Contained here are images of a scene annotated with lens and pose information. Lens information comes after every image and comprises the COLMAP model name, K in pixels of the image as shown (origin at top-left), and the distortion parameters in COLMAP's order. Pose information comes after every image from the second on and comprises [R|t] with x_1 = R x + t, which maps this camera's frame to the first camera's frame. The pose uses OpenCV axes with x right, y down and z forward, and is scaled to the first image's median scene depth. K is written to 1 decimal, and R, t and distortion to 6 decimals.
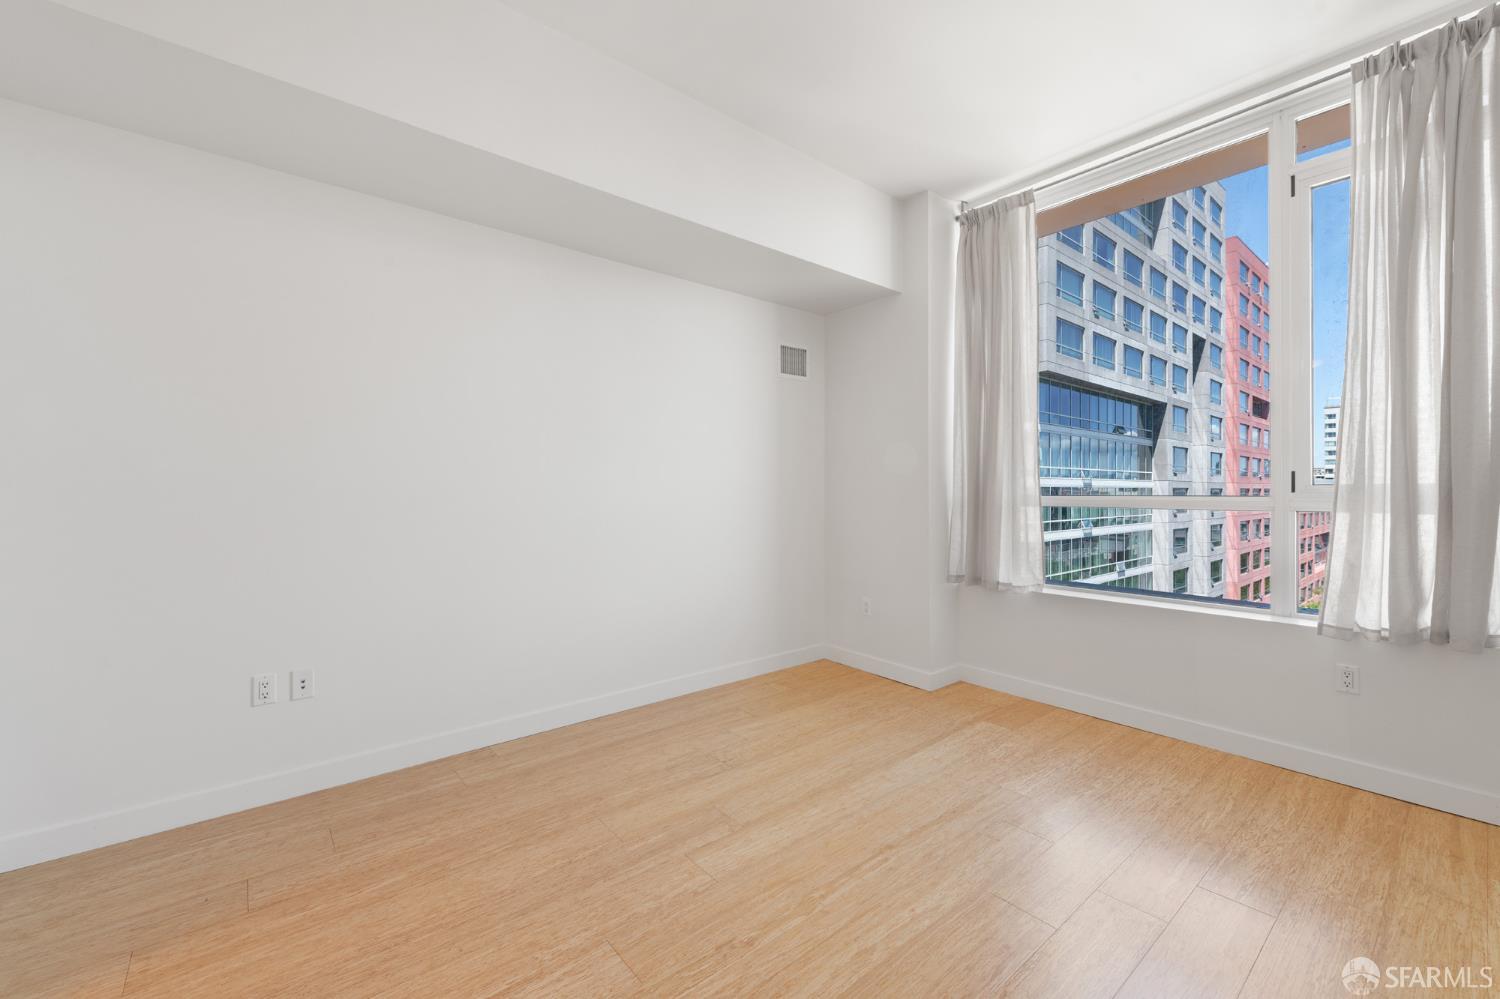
lens RADIAL K [[608.8, 0, 763.2], [0, 608.8, 492.1], [0, 0, 1]] dist [0.011693, -0.003731]
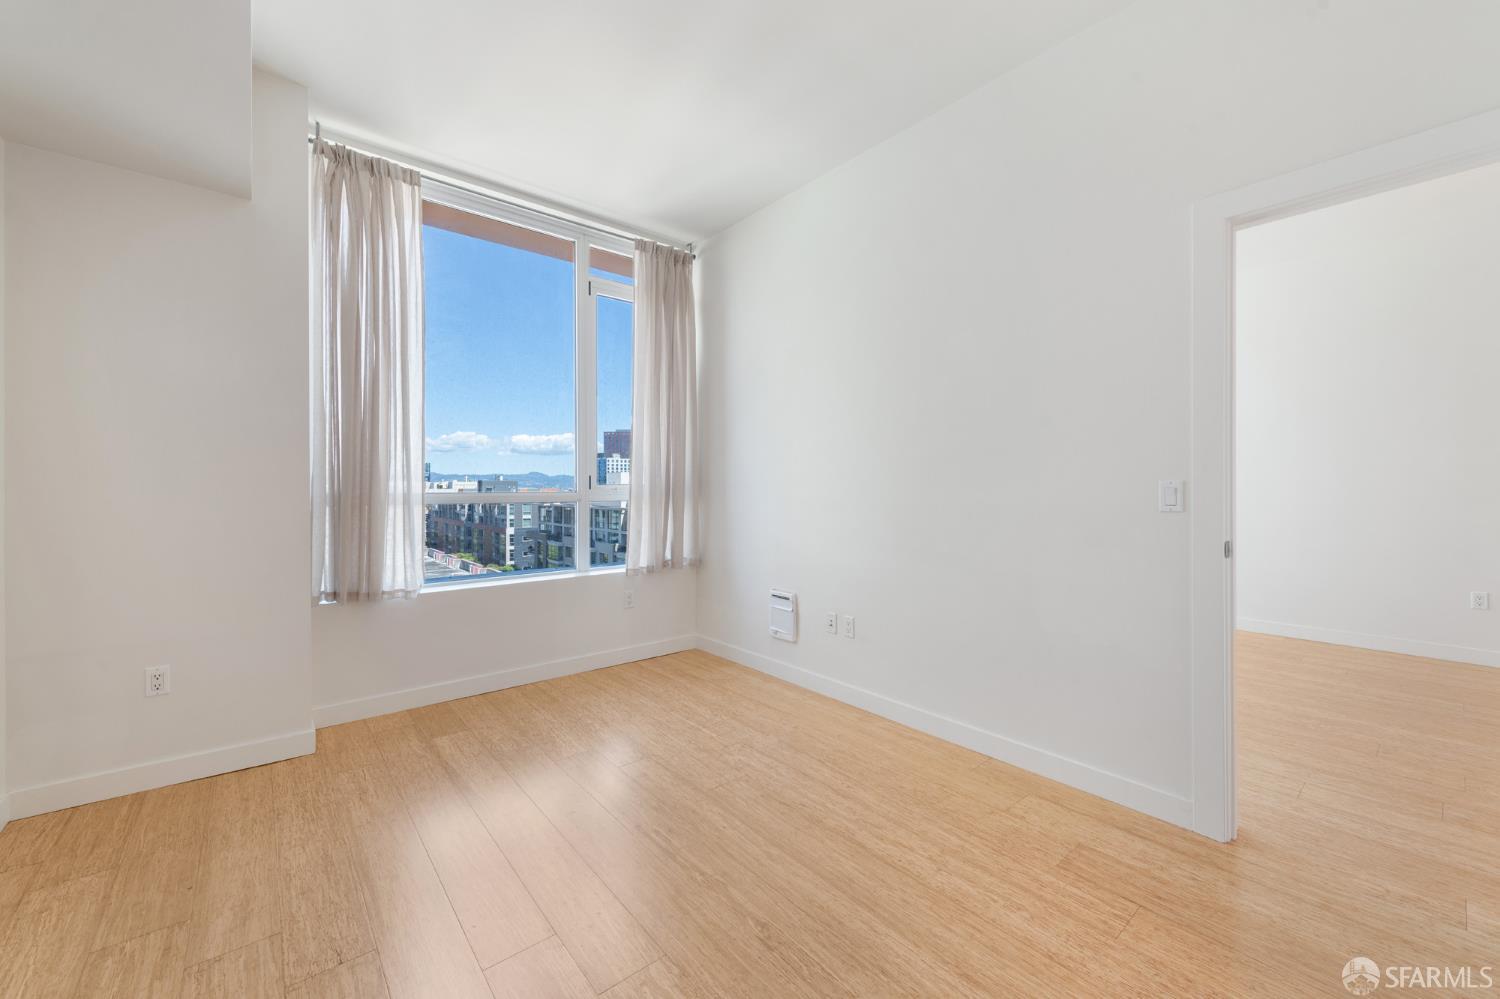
lens RADIAL K [[592.8, 0, 745.3], [0, 592.8, 488.2], [0, 0, 1]] dist [0.008530, -0.001561]
pose [[0.011448, -0.001849, 0.999933, -0.600589], [0.004903, 0.999986, 0.001793, -0.000803], [-0.999922, 0.004882, 0.011457, 0.595096]]
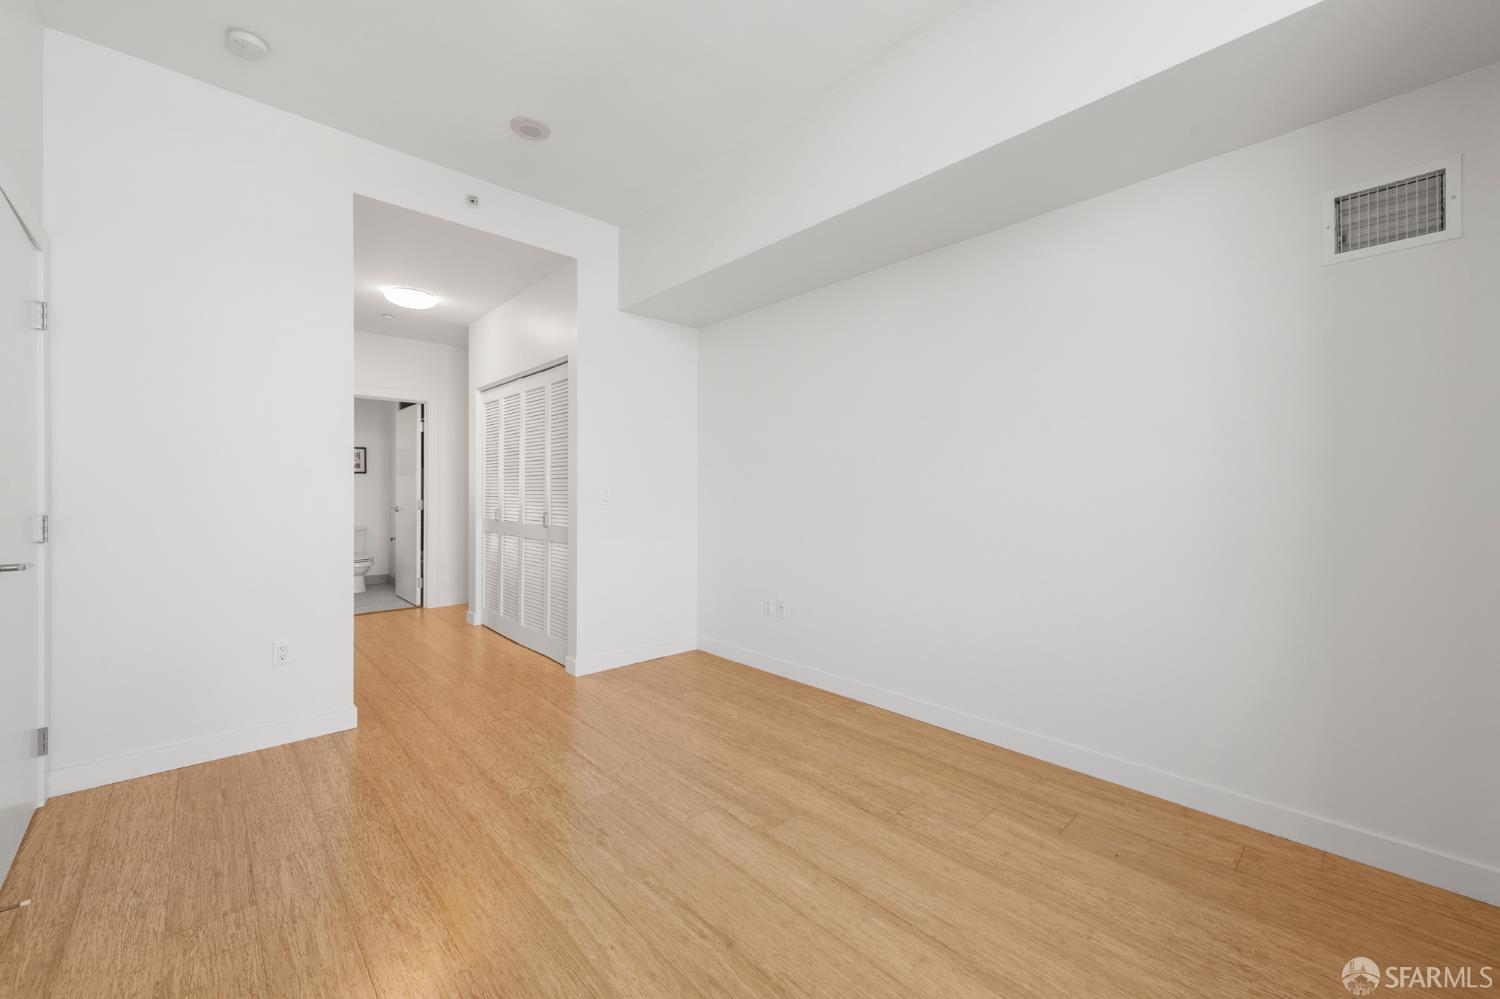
lens RADIAL K [[592.8, 0, 748.1], [0, 592.8, 494.7], [0, 0, 1]] dist [0.008530, -0.001561]
pose [[0.039701, 0.007068, -0.999187, 0.720329], [-0.005774, 0.999960, 0.006844, -0.001748], [0.999195, 0.005498, 0.039741, 0.735702]]
